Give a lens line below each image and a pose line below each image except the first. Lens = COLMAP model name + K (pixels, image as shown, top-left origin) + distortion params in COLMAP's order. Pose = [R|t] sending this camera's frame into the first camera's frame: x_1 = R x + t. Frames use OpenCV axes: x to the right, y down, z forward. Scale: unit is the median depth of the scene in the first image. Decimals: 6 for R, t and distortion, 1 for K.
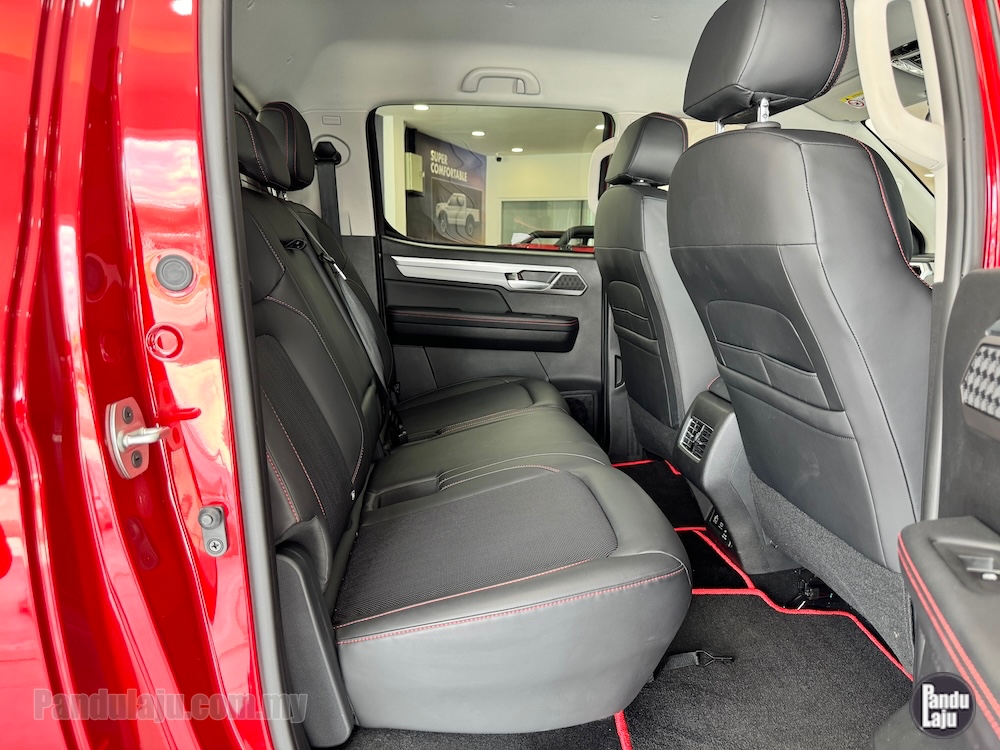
lens RADIAL K [[697.5, 0, 500.0], [0, 697.5, 375.0], [0, 0, 1]] dist [0.104297, -0.148414]
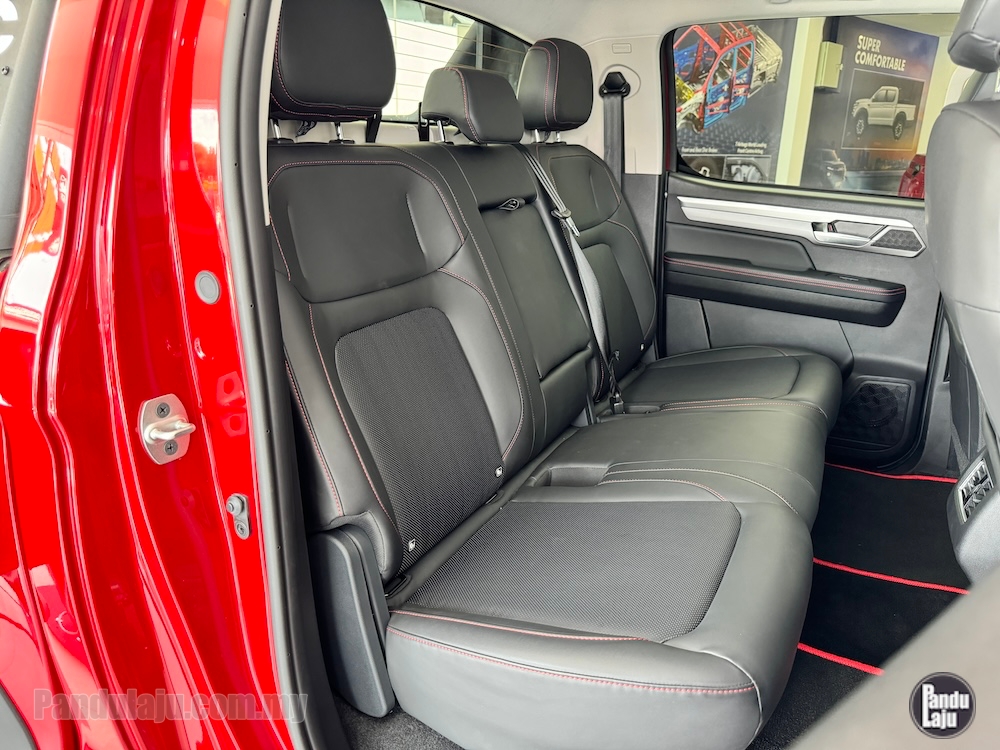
lens RADIAL K [[697.5, 0, 500.0], [0, 697.5, 375.0], [0, 0, 1]] dist [0.104297, -0.148414]
pose [[0.850843, 0.171039, -0.496802, 0.139536], [-0.102585, 0.981413, 0.162190, -0.067107], [0.515309, -0.087033, 0.852574, 0.084456]]
